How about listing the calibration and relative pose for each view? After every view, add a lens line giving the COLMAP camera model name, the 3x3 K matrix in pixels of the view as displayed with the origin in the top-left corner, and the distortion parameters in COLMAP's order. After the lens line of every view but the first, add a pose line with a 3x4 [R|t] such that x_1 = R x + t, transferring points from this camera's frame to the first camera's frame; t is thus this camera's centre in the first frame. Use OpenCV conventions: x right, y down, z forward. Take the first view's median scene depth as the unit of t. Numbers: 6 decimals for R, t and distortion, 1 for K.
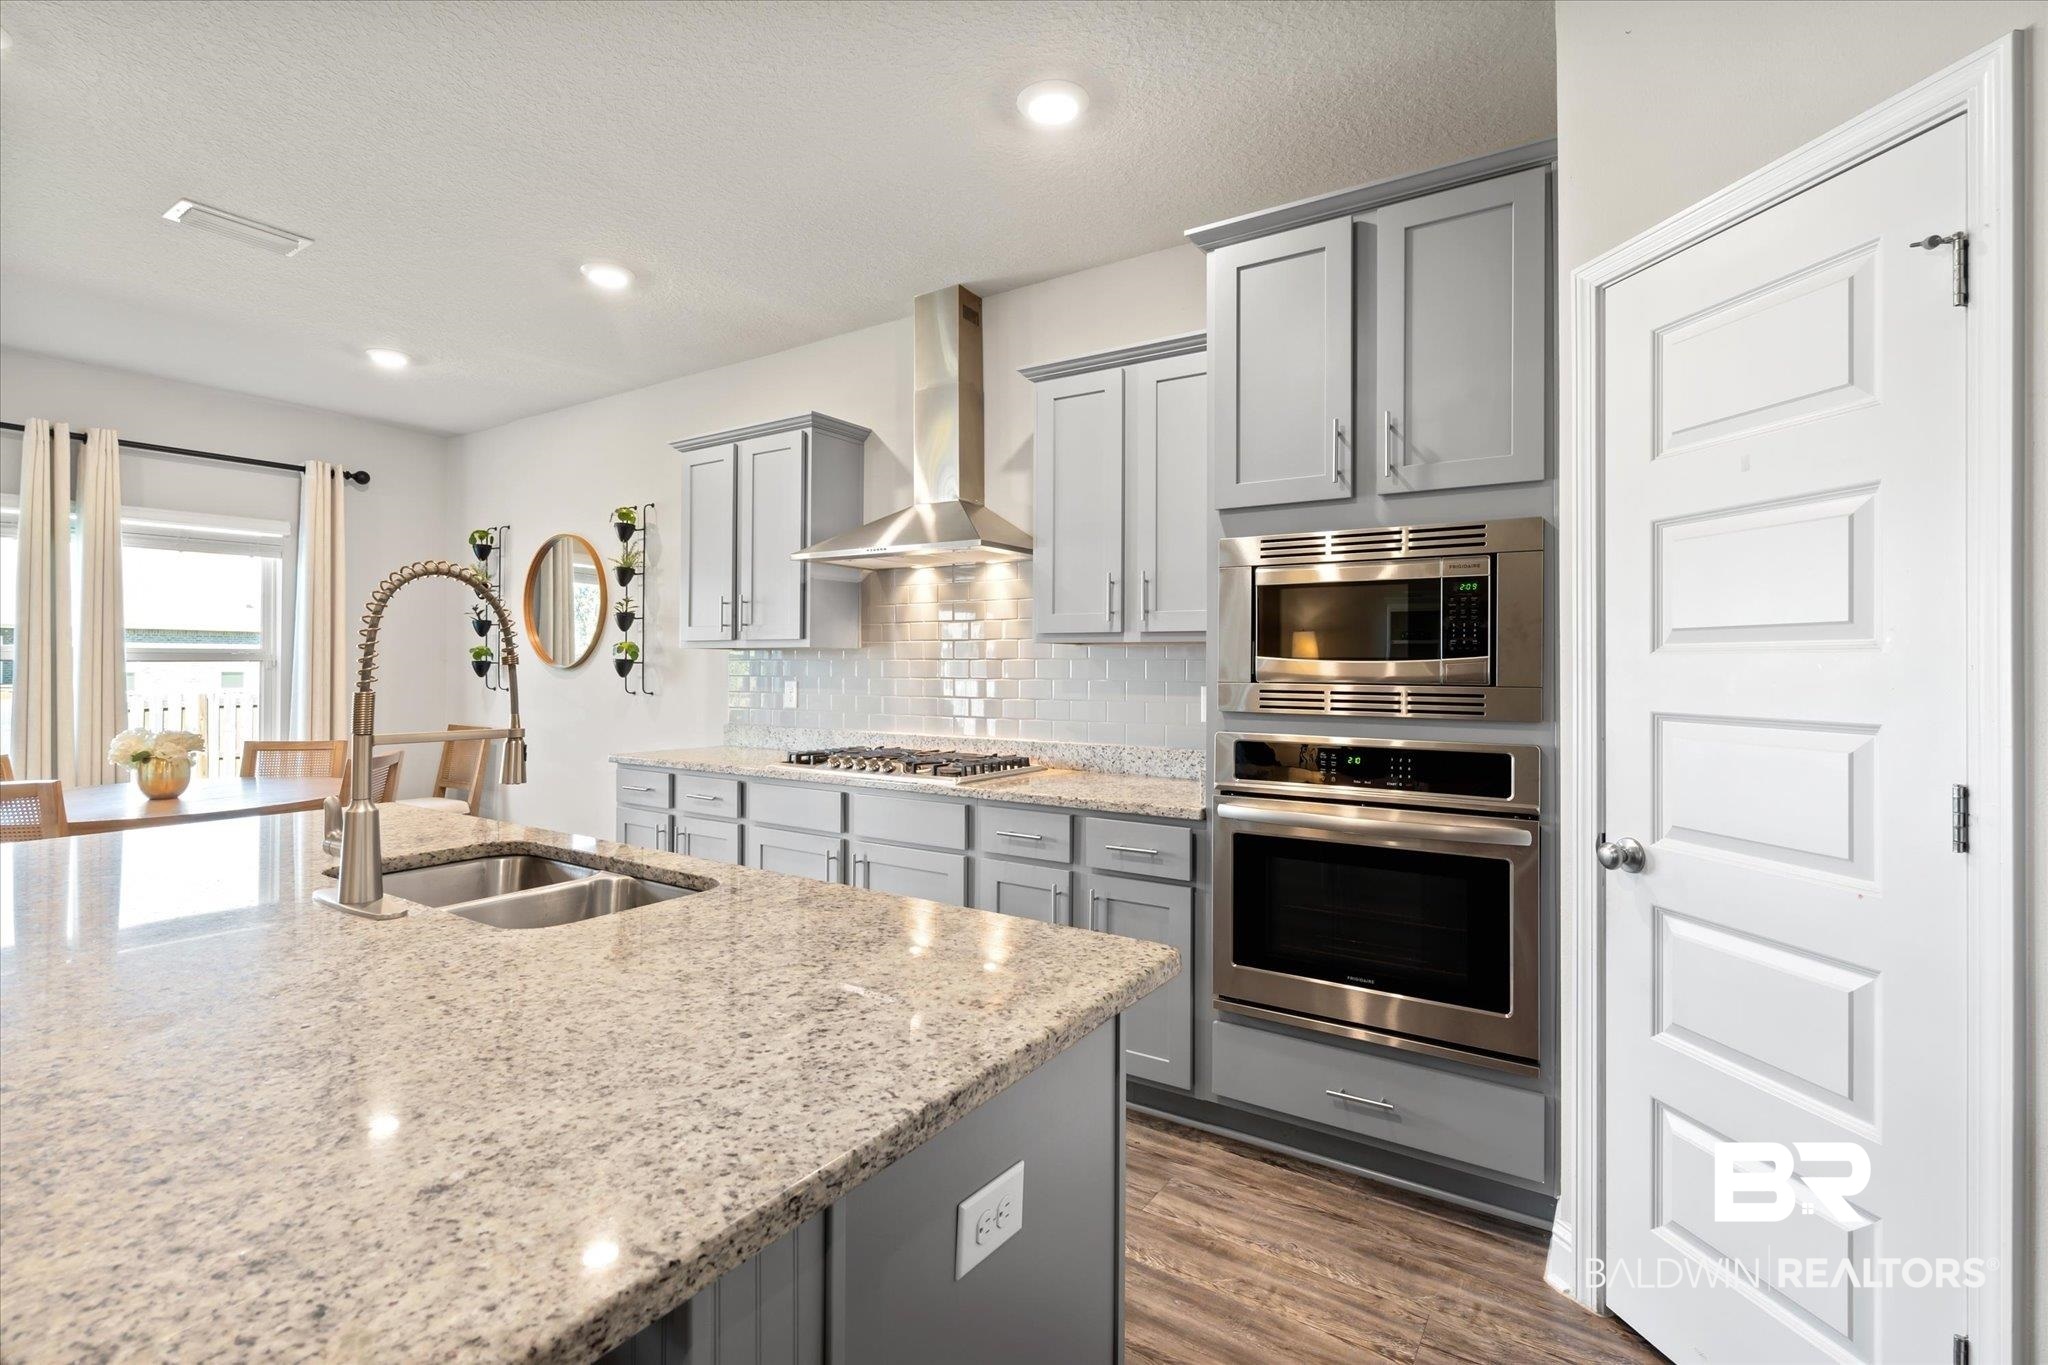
lens RADIAL K [[931.2, 0, 1030.5], [0, 931.2, 654.3], [0, 0, 1]] dist [-0.014181, 0.000060]
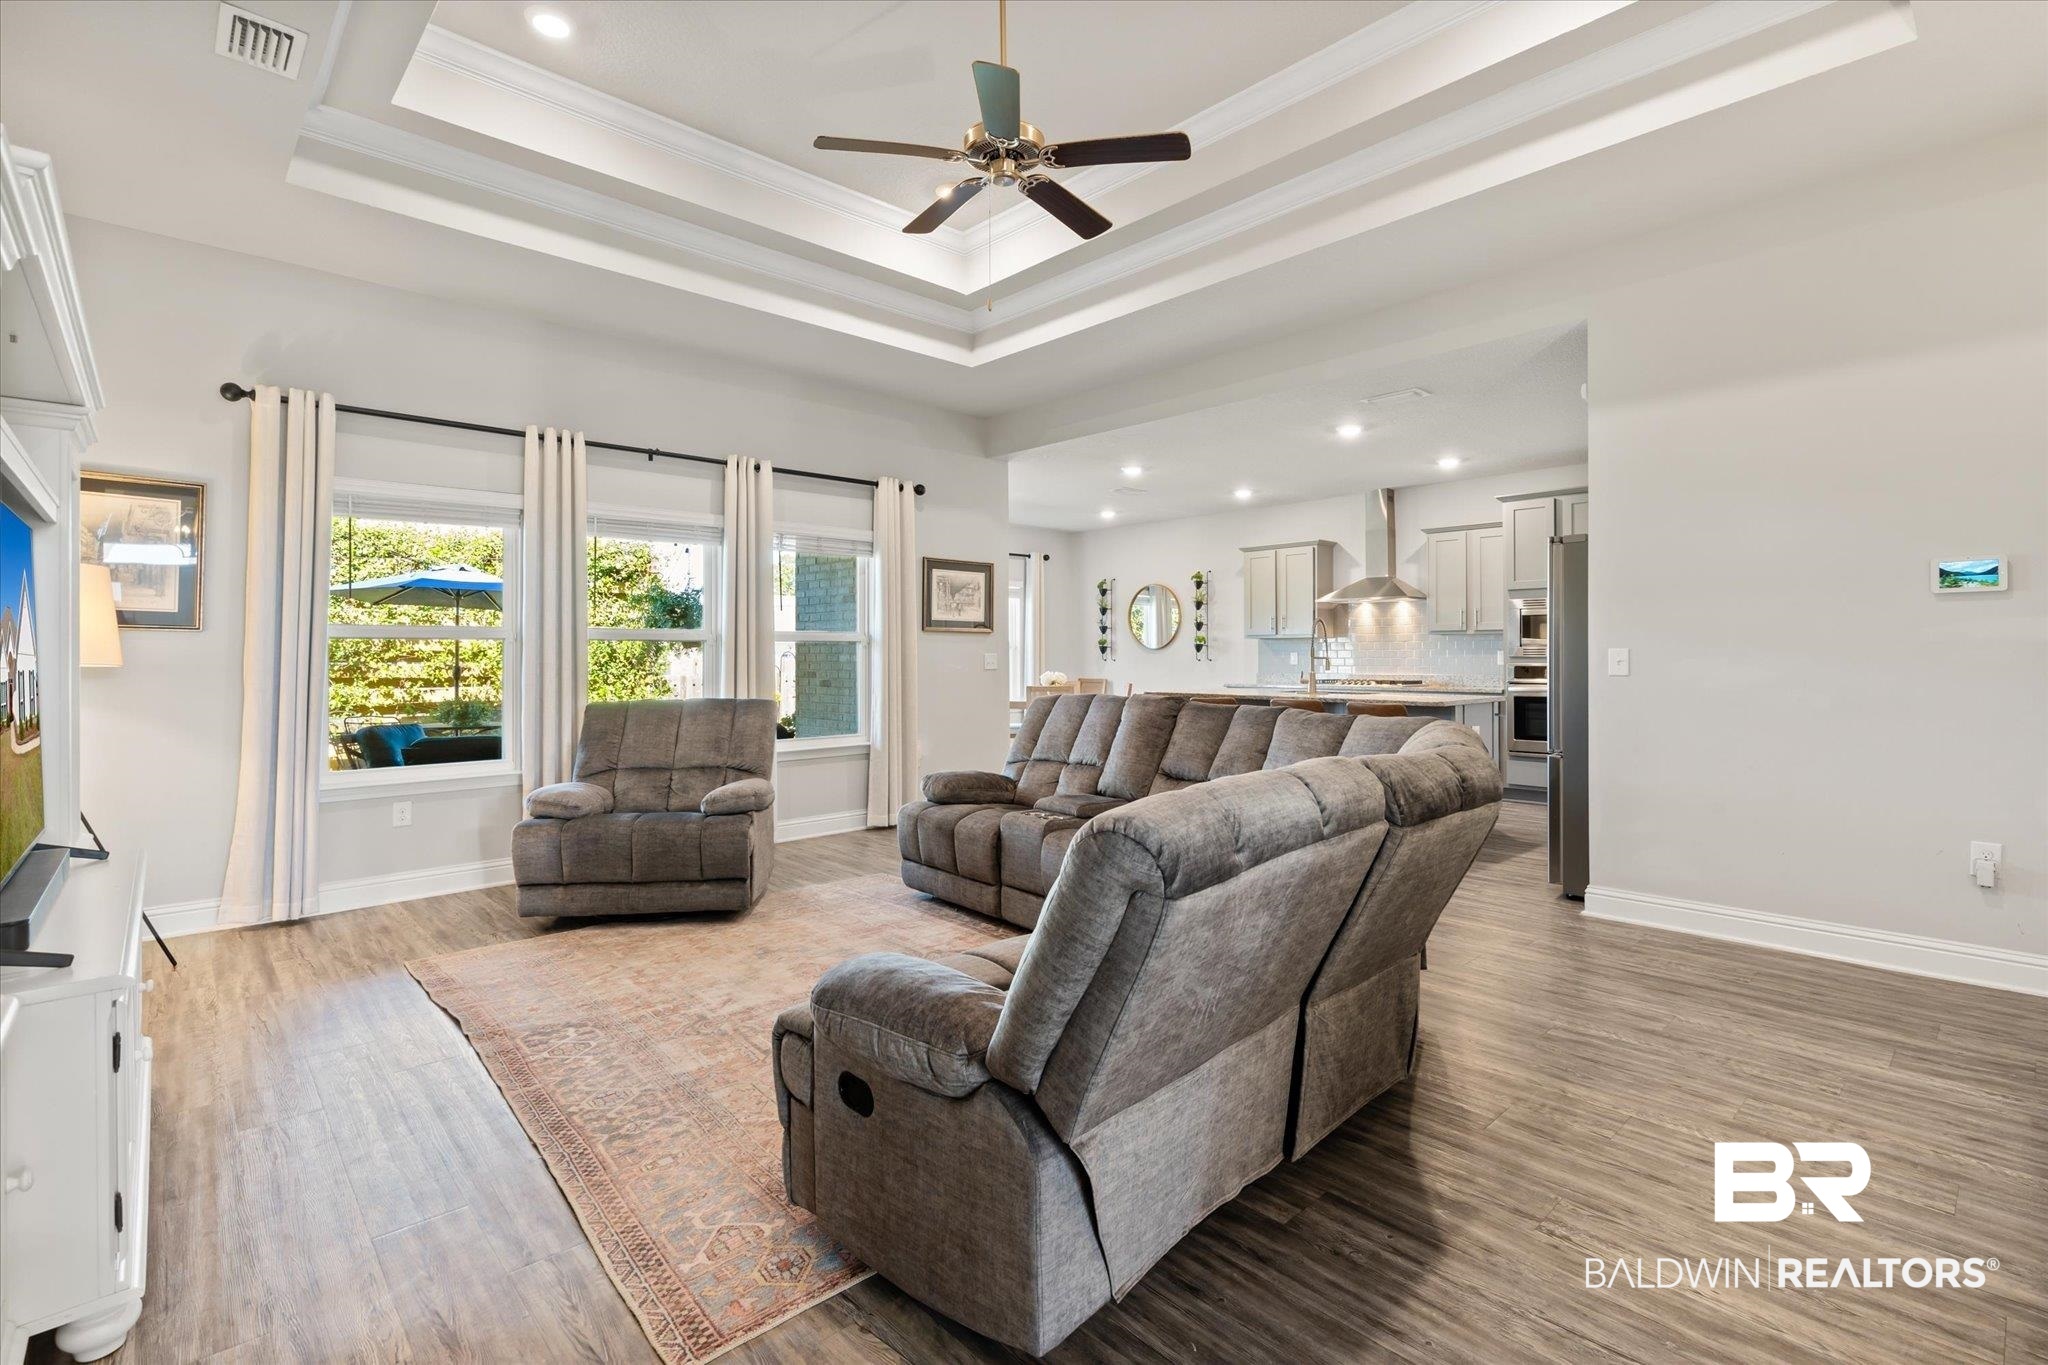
lens RADIAL K [[945.6, 0, 1021.0], [0, 945.6, 649.6], [0, 0, 1]] dist [0.002369, -0.000785]
pose [[0.967854, -0.008174, -0.251381, -0.382284], [0.009423, 0.999949, 0.003765, 0.008072], [0.251337, -0.006013, 0.967881, -1.631227]]
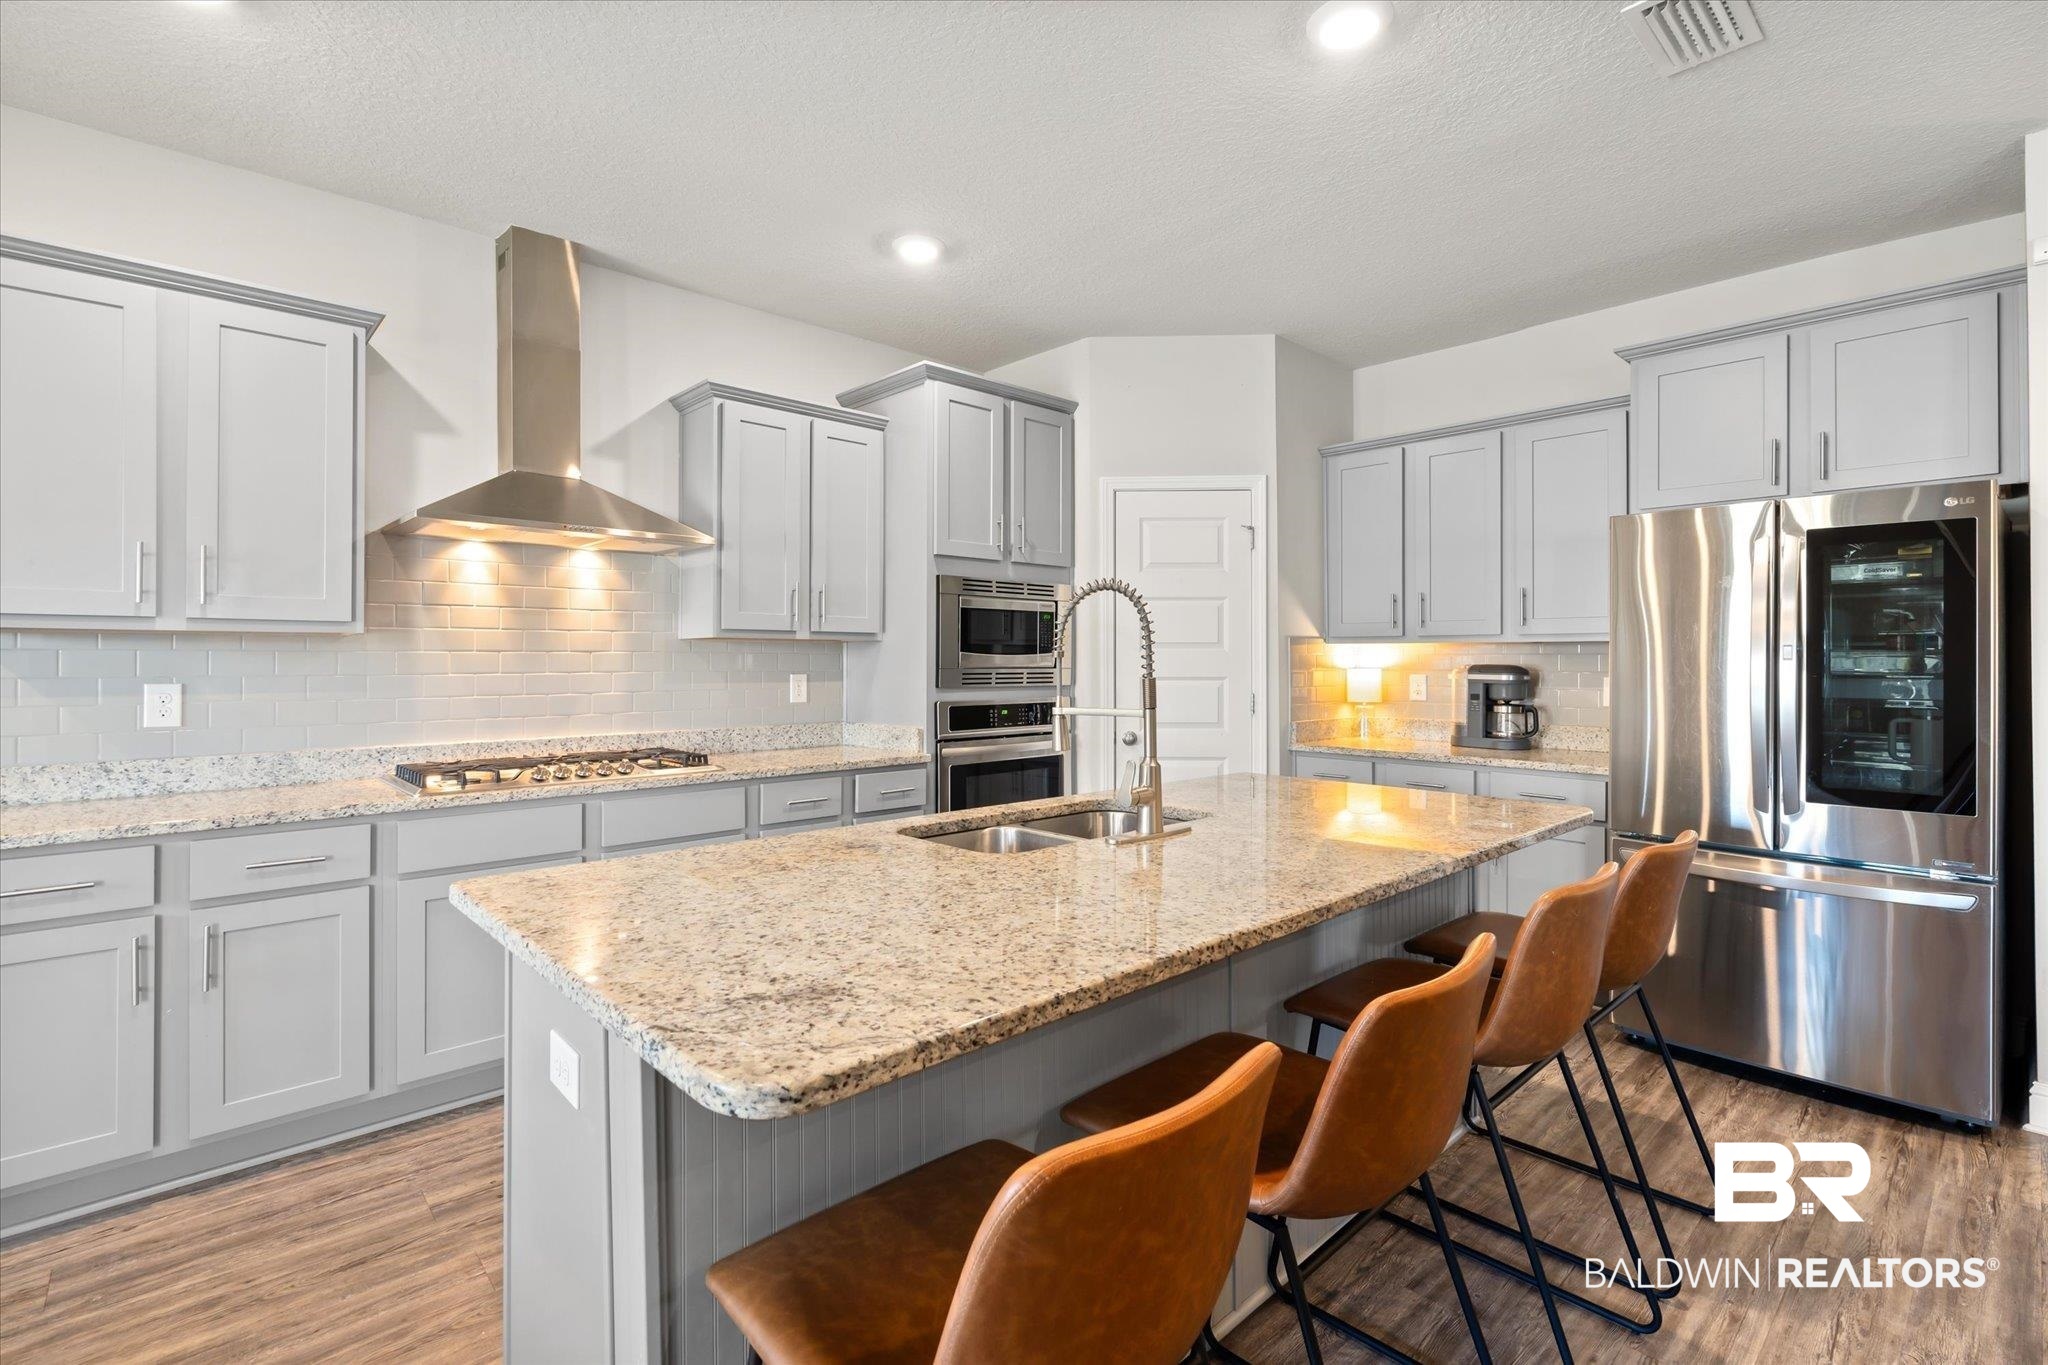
lens RADIAL K [[931.2, 0, 1030.5], [0, 931.2, 654.3], [0, 0, 1]] dist [-0.014181, 0.000060]
pose [[0.230760, 0.000733, 0.973010, -0.861659], [-0.012430, 0.999920, 0.002194, 0.000355], [-0.972931, -0.012601, 0.230751, 0.350091]]
